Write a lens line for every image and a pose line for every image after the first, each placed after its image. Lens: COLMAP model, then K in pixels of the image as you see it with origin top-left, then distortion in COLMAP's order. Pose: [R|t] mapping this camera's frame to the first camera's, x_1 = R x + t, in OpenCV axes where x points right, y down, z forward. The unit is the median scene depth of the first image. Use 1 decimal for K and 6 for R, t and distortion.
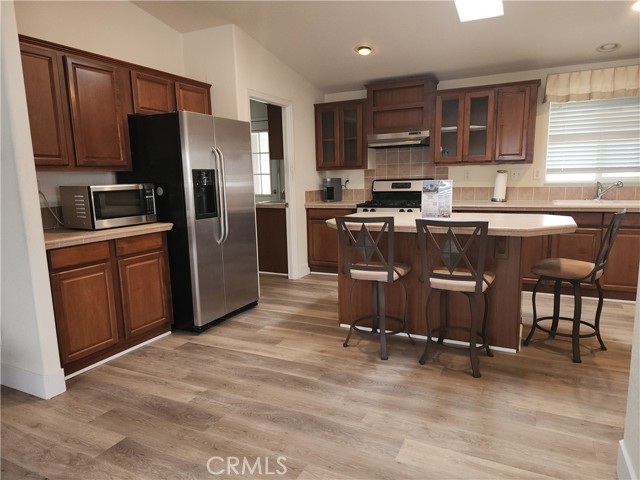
lens RADIAL K [[430.2, 0, 317.3], [0, 430.2, 240.3], [0, 0, 1]] dist [0.095455, -0.086198]
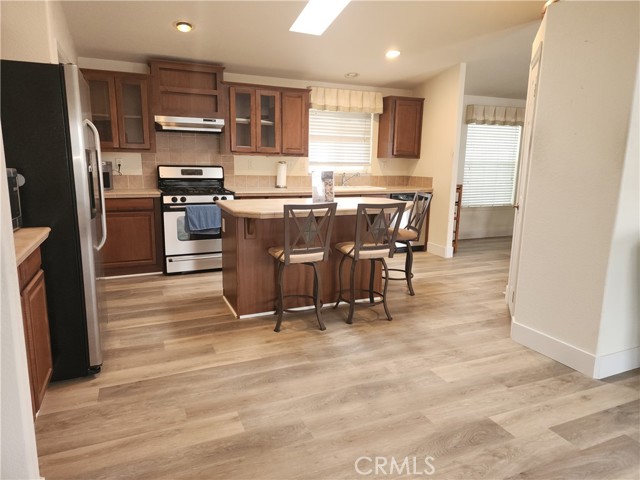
lens RADIAL K [[430.2, 0, 317.3], [0, 430.2, 240.3], [0, 0, 1]] dist [0.095455, -0.086198]
pose [[0.644410, -0.109031, 0.756867, -0.611446], [0.084931, 0.993864, 0.070860, -0.033413], [-0.759949, 0.018618, 0.649716, 0.253468]]
